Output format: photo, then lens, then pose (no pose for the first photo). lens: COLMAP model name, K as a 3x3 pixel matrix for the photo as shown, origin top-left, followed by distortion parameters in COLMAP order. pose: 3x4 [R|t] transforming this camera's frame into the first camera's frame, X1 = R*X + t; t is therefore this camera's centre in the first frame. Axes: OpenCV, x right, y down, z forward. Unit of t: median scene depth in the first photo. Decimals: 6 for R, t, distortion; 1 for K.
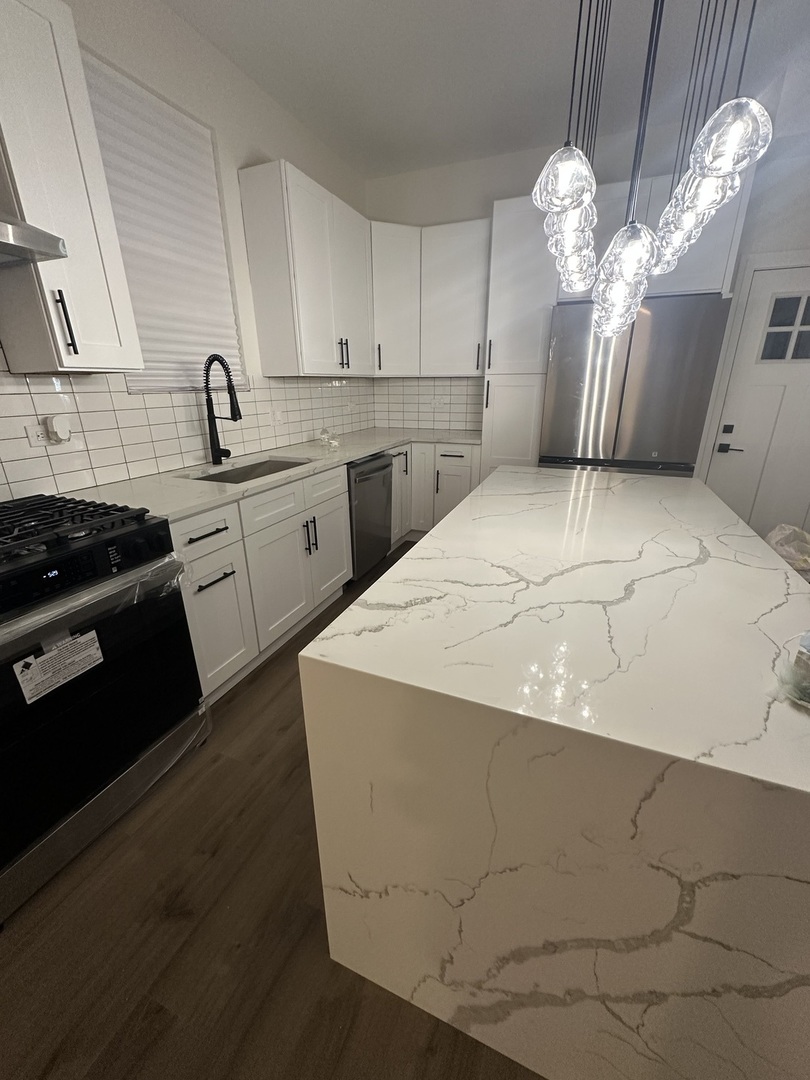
lens RADIAL K [[430.9, 0, 401.1], [0, 430.9, 538.4], [0, 0, 1]] dist [-0.001330, -0.000314]
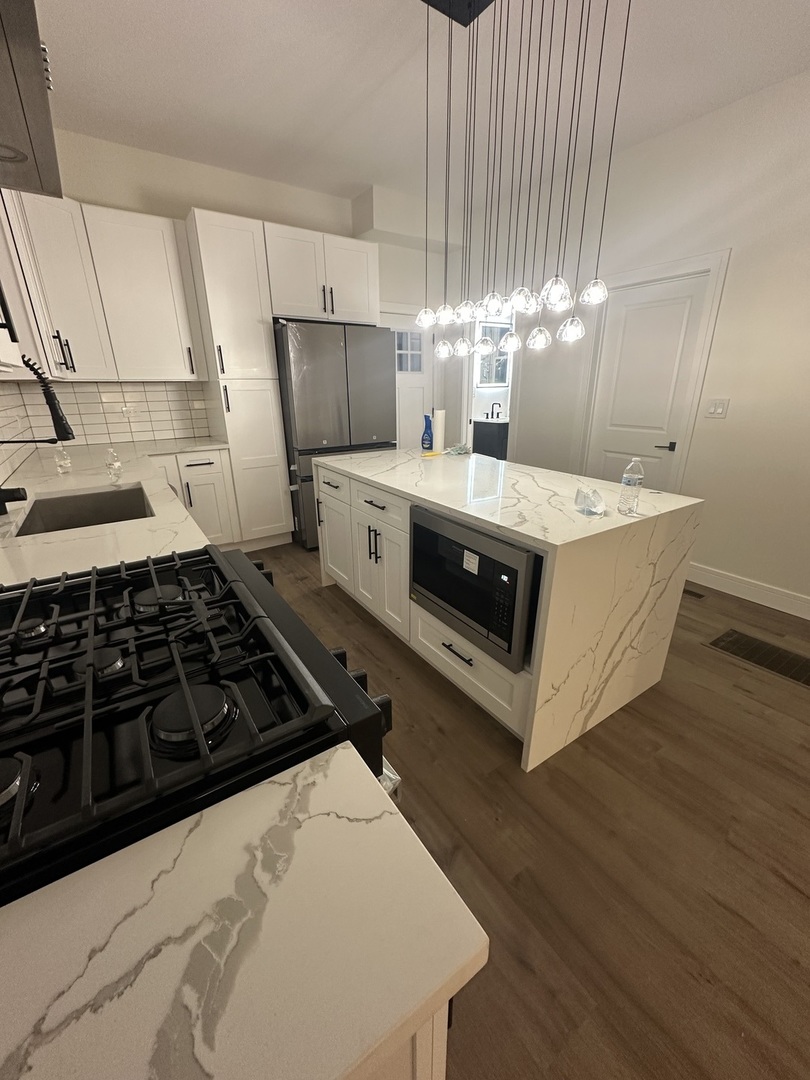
lens RADIAL K [[430.9, 0, 405.1], [0, 430.9, 538.9], [0, 0, 1]] dist [-0.001330, -0.000314]
pose [[0.551568, -0.280453, 0.785569, -0.860523], [0.287625, 0.947969, 0.136482, -0.072446], [-0.782972, 0.150670, 0.603534, 0.200373]]
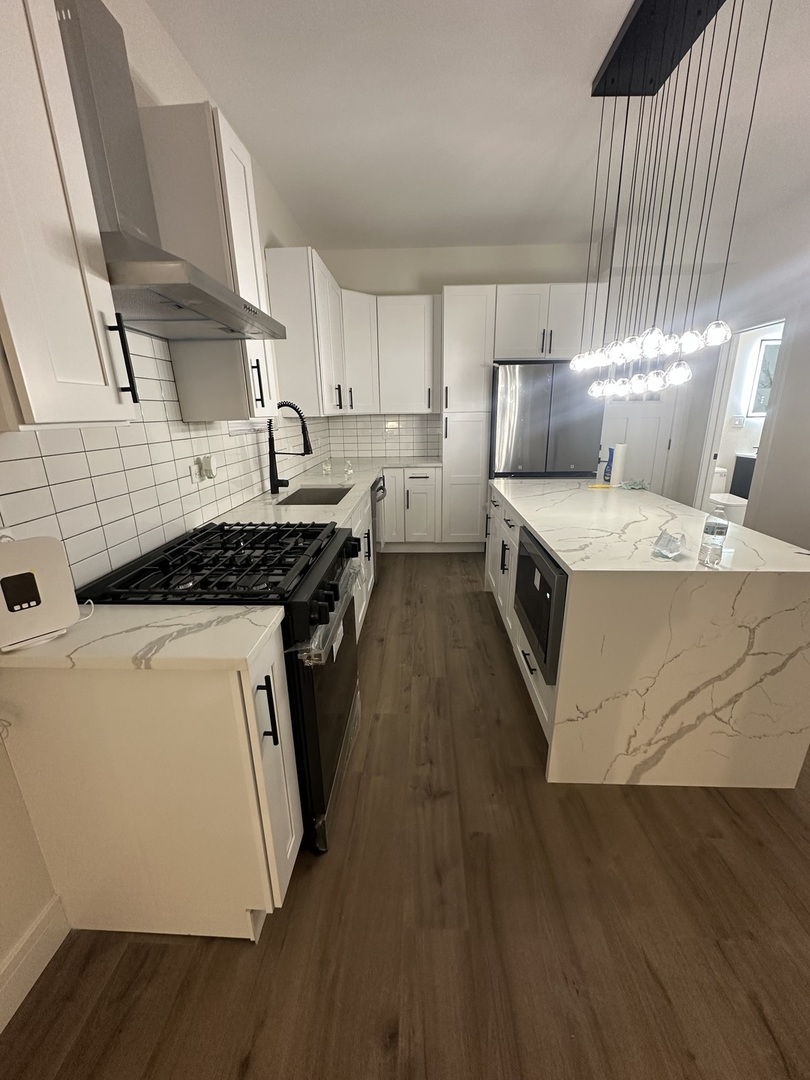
lens RADIAL K [[430.9, 0, 402.2], [0, 430.9, 538.6], [0, 0, 1]] dist [-0.001330, -0.000314]
pose [[0.938697, -0.104861, 0.328409, -0.705792], [0.125114, 0.991291, -0.041098, 0.051631], [-0.321239, 0.079668, 0.943641, -0.257922]]
